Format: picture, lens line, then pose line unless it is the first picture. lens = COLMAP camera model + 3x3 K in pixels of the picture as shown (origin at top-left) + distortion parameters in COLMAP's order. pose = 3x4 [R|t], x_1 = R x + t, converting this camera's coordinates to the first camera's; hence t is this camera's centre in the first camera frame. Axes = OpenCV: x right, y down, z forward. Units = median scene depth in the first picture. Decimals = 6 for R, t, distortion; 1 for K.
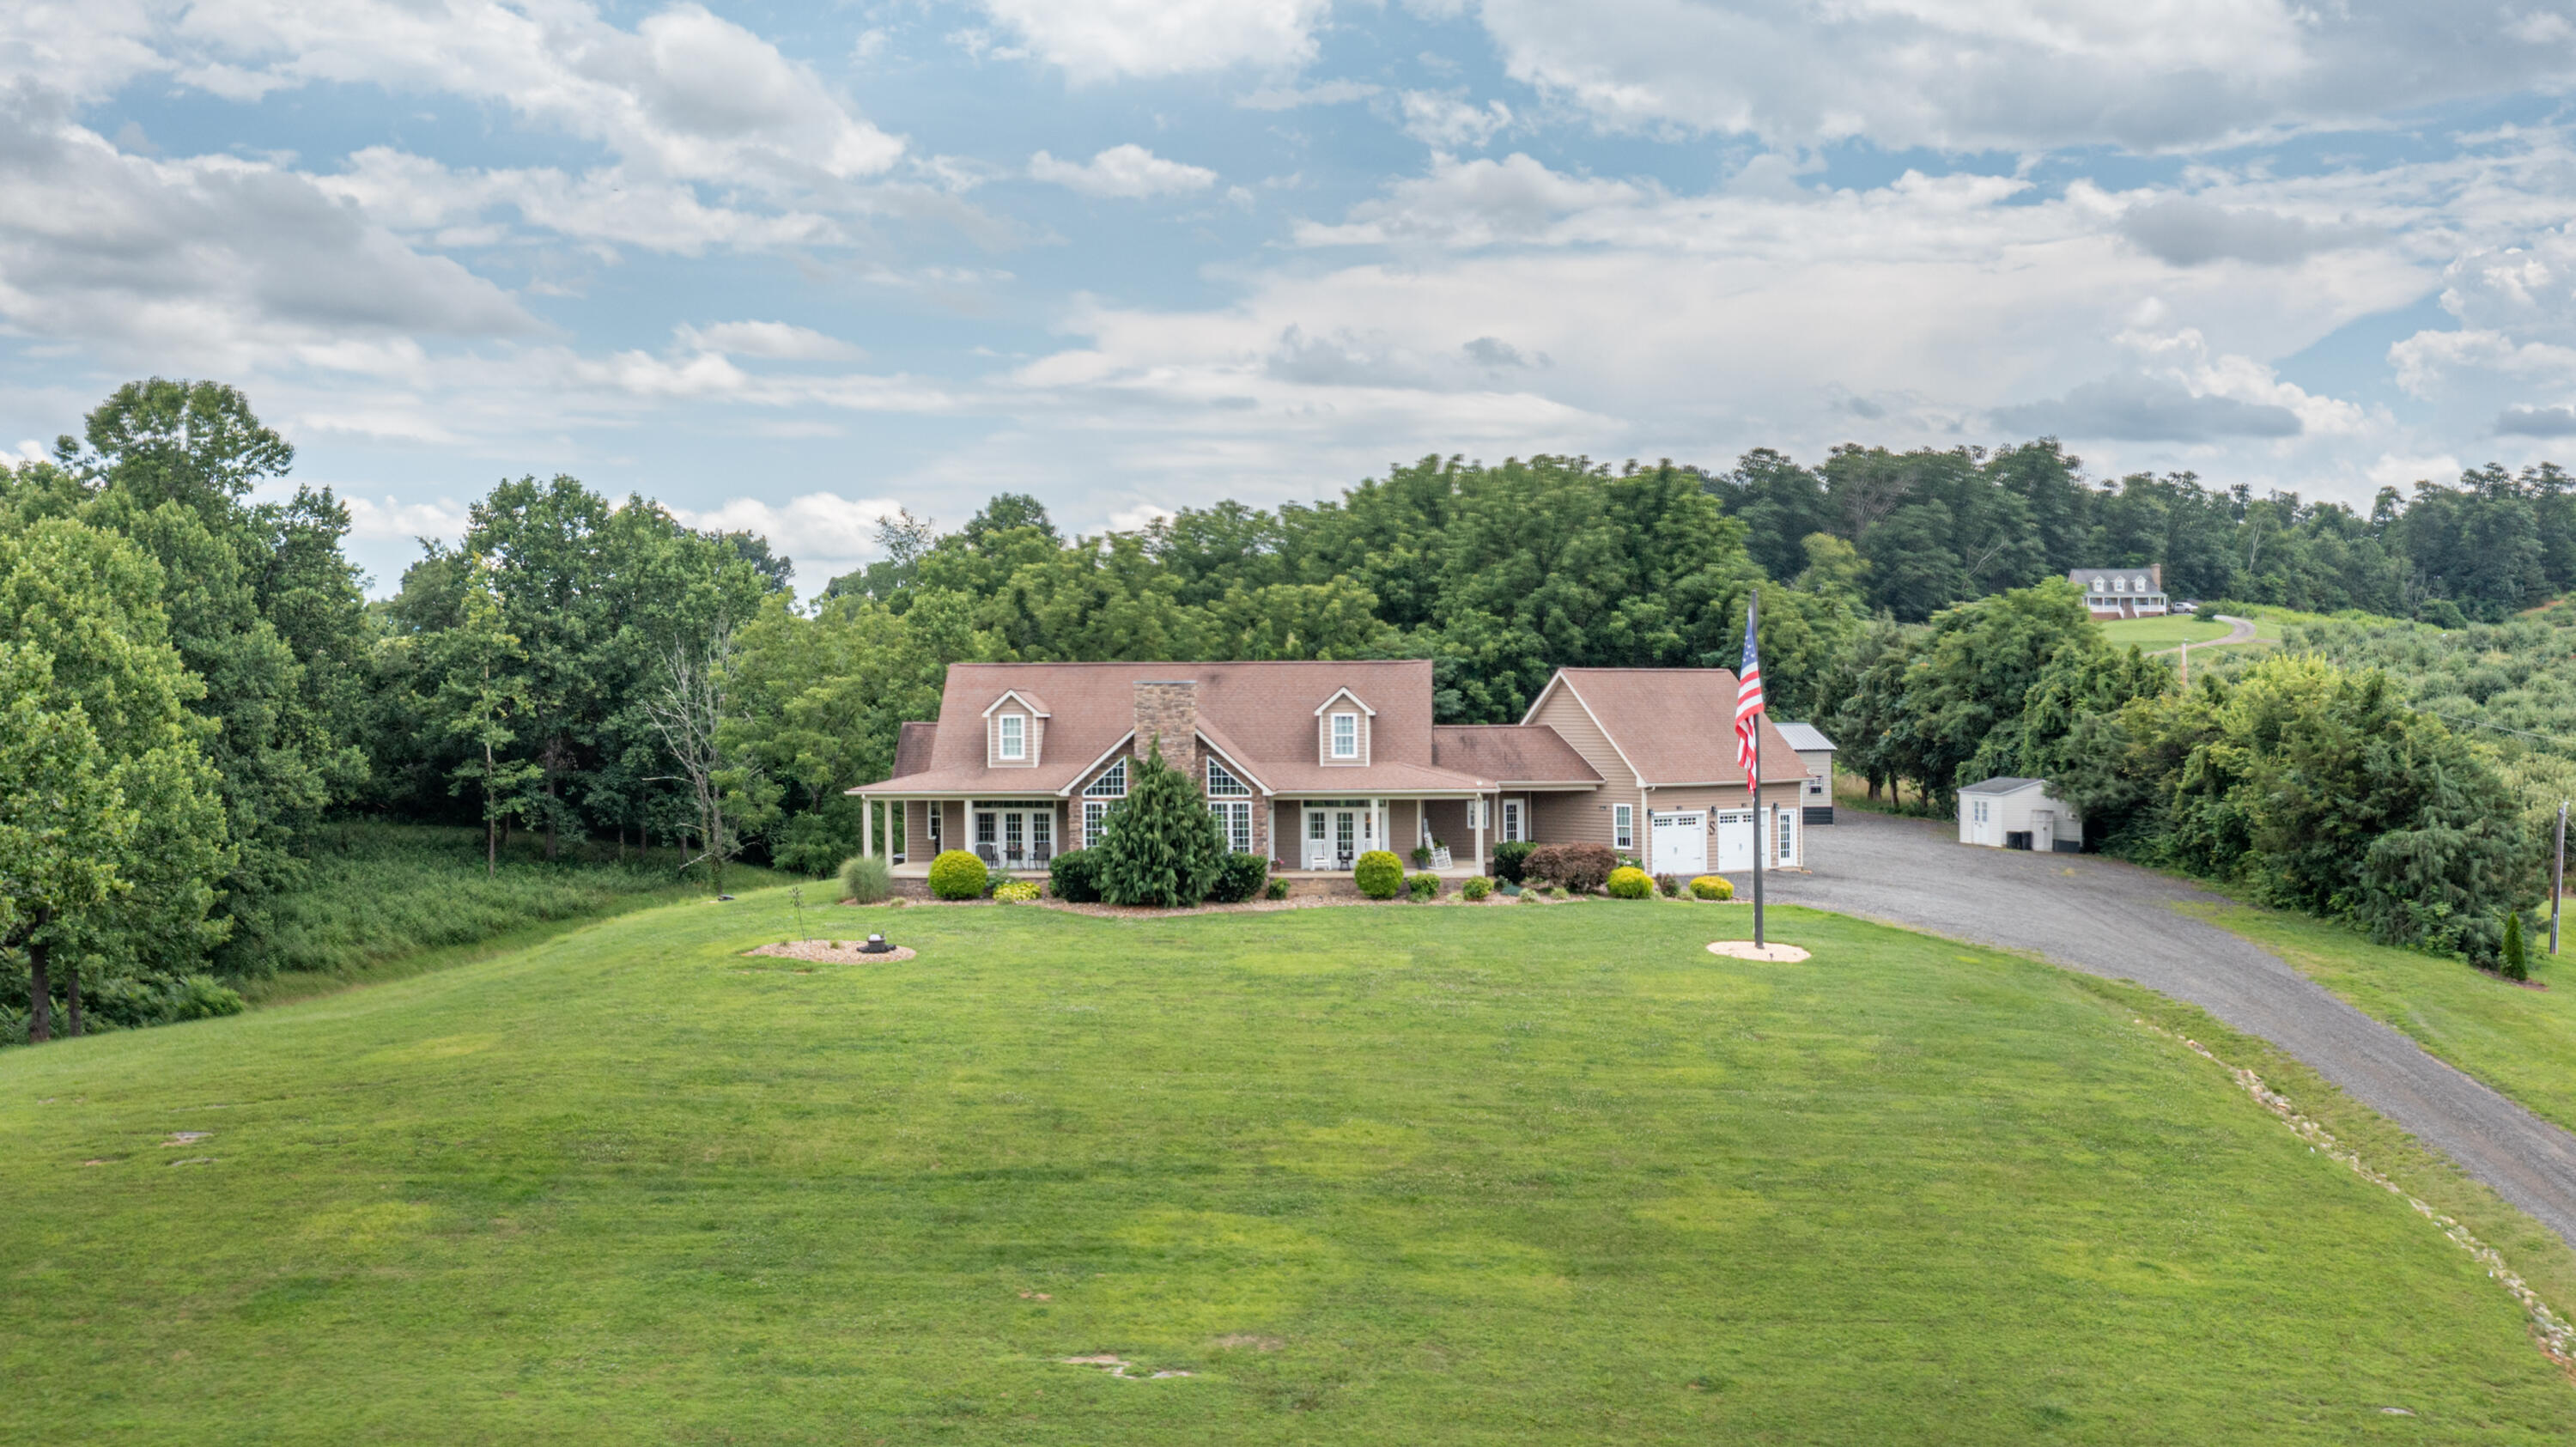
lens RADIAL K [[2402.3, 0, 1288.0], [0, 2402.3, 723.5], [0, 0, 1]] dist [0.021846, 0.001861]
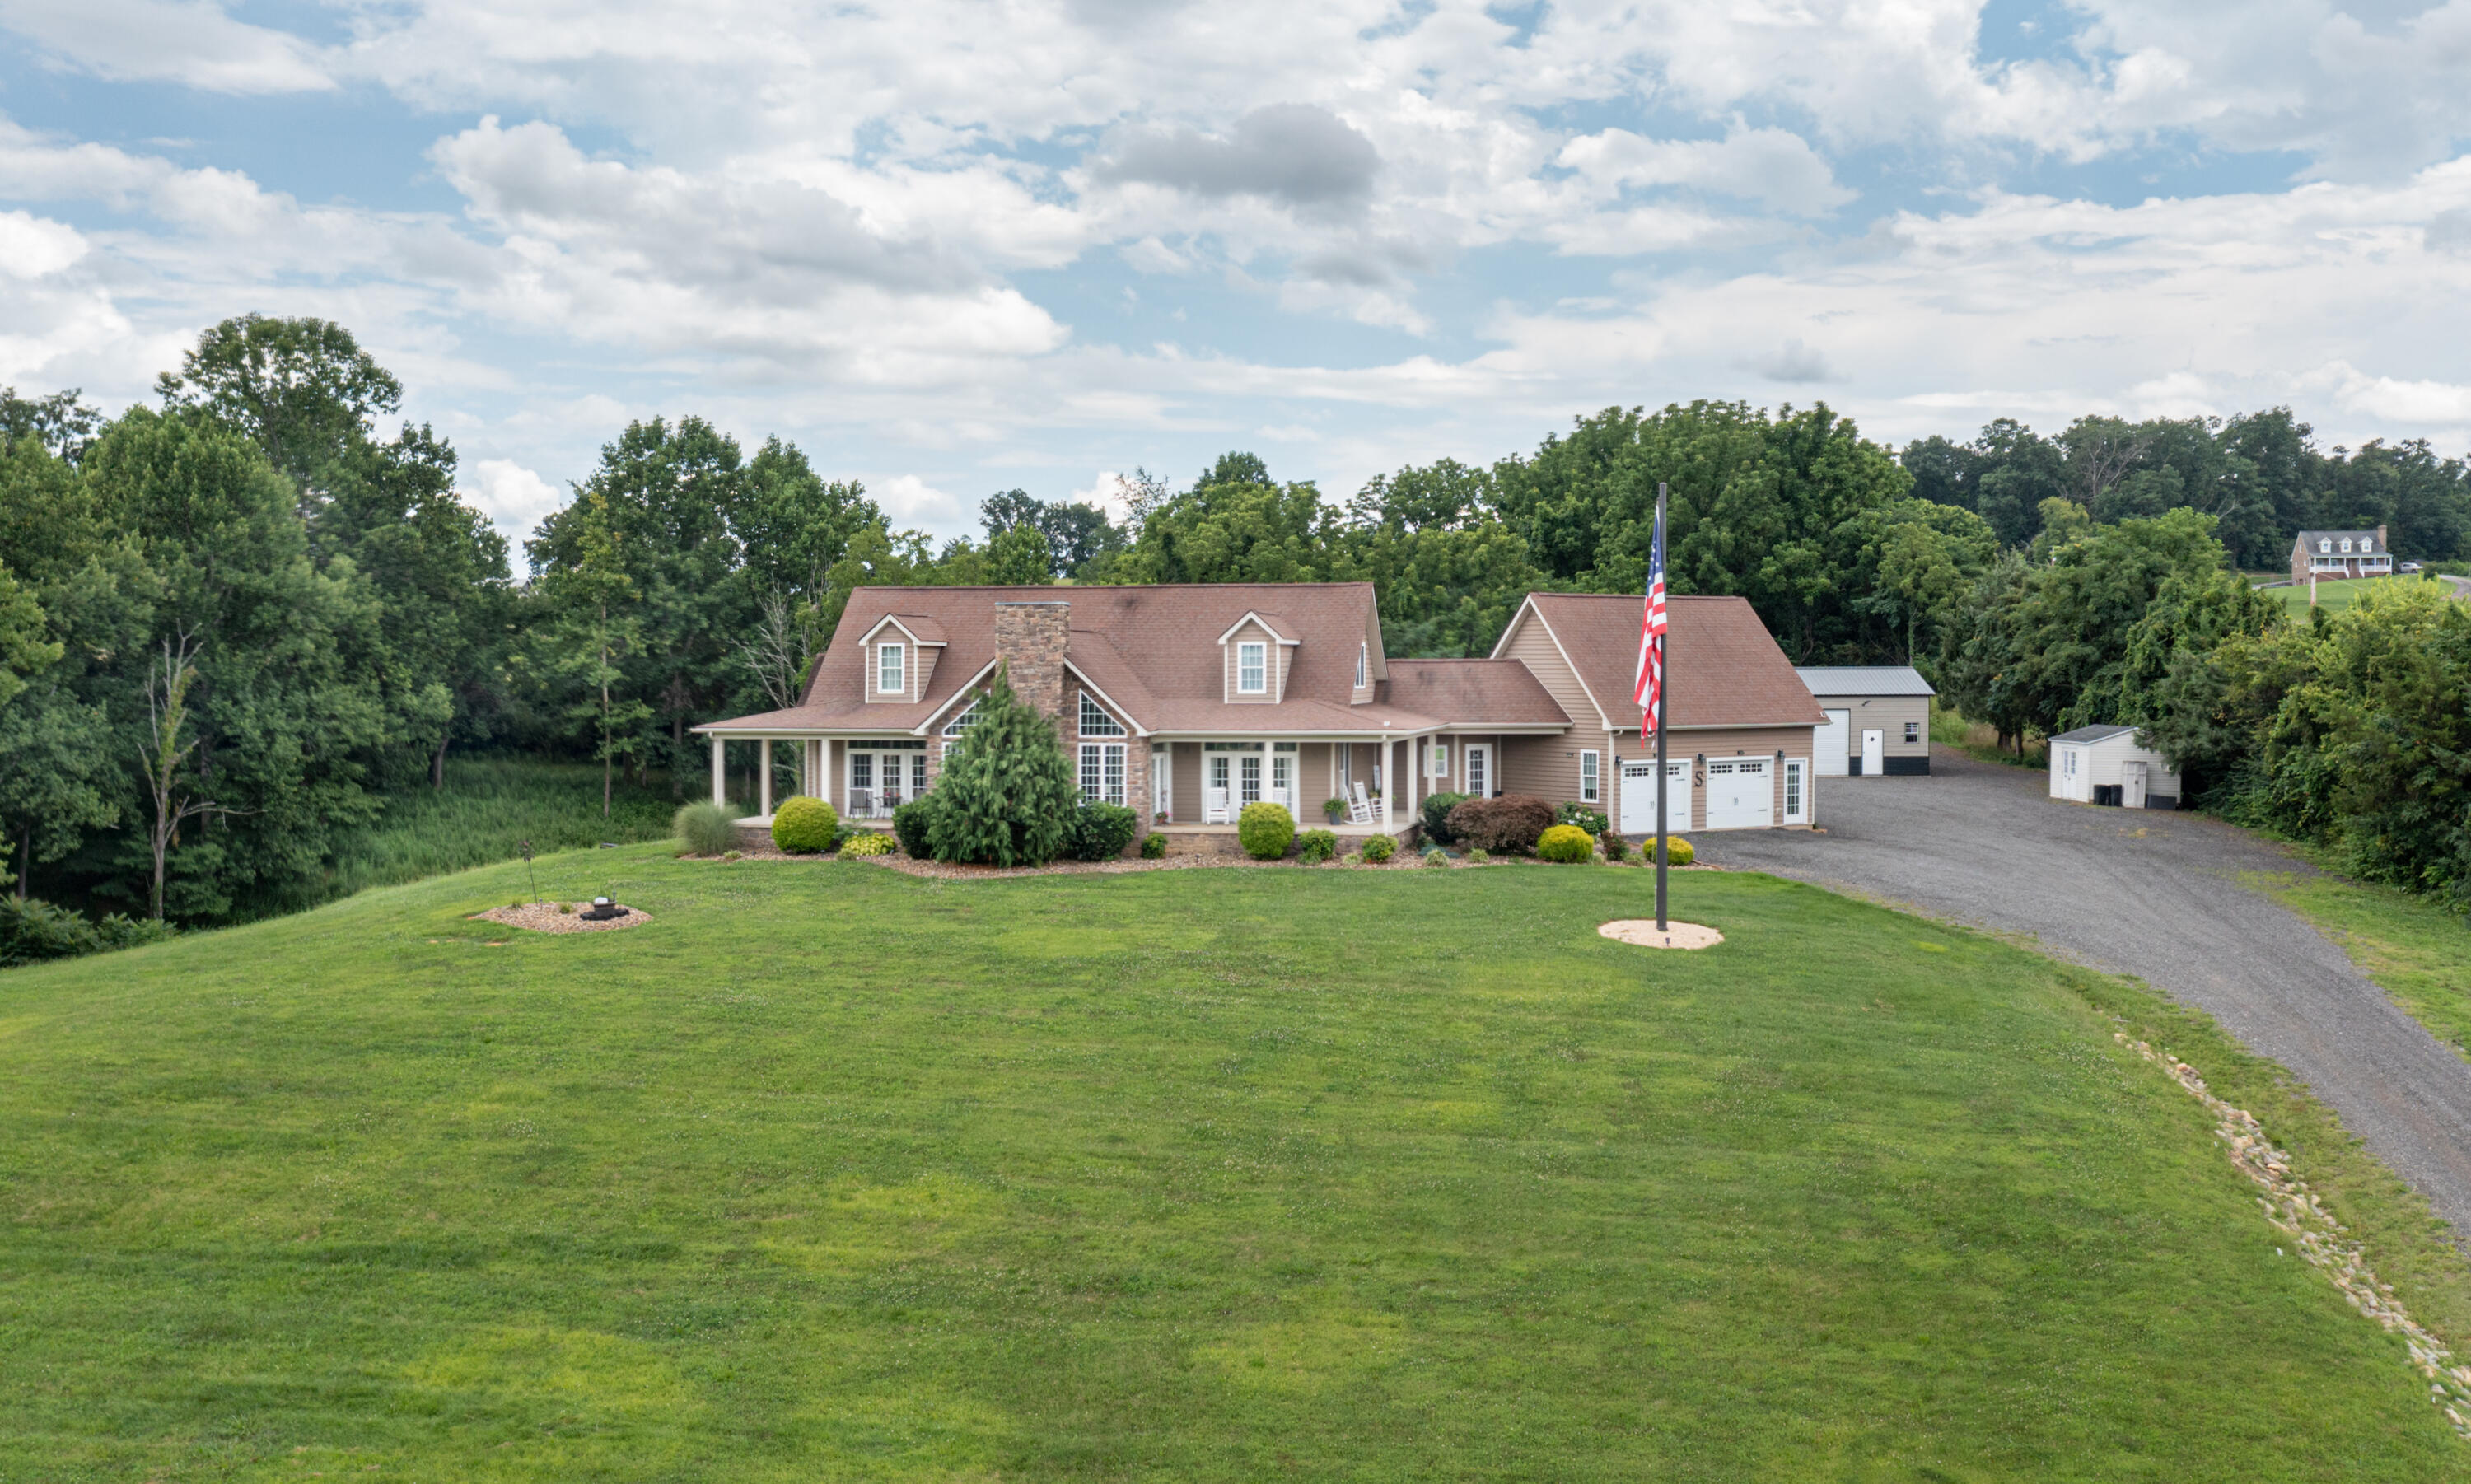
lens RADIAL K [[2226.4, 0, 1374.8], [0, 2226.4, 681.6], [0, 0, 1]] dist [0.001951, 0.006133]
pose [[0.996650, 0.005317, -0.081607, 0.106646], [-0.005139, 0.999984, 0.002393, 0.006359], [0.081619, -0.001965, 0.996662, 0.168165]]
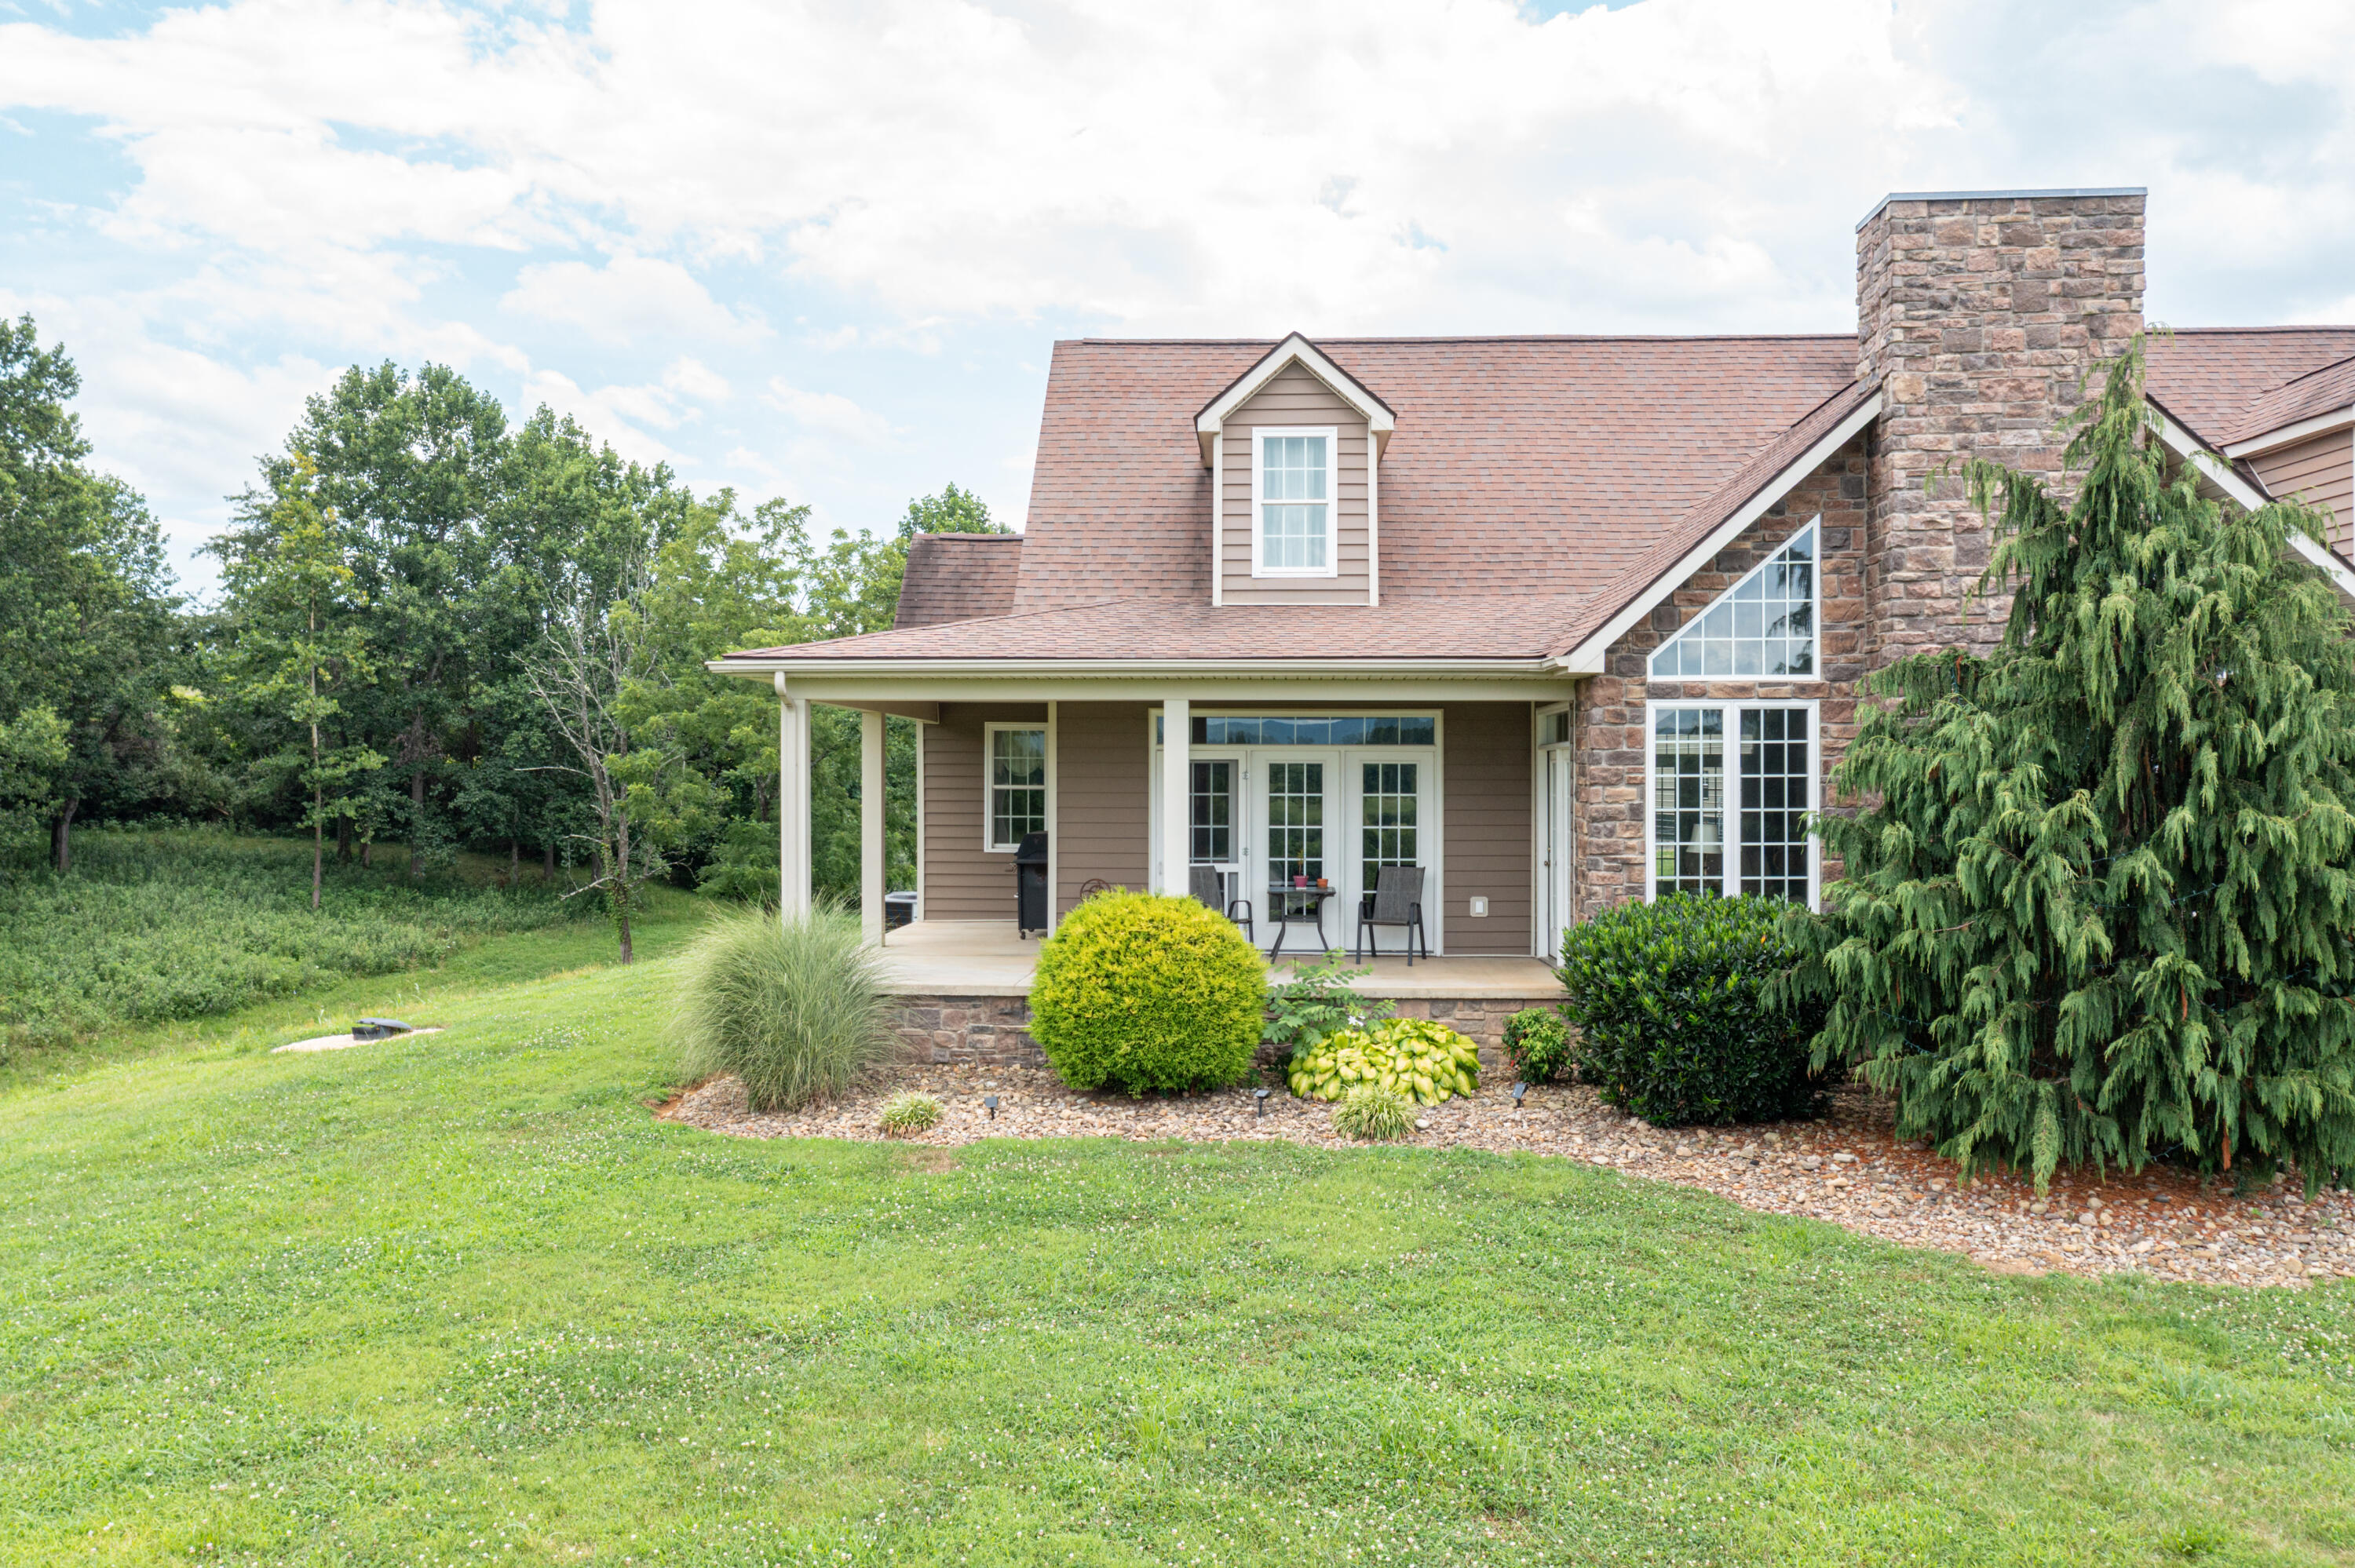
lens RADIAL K [[2039.4, 0, 1338.1], [0, 2039.4, 790.3], [0, 0, 1]] dist [0.008522, 0.011381]
pose [[0.998374, 0.007996, 0.056432, -0.102971], [-0.008689, 0.999890, 0.012048, 0.031404], [-0.056330, -0.012519, 0.998334, 0.626562]]
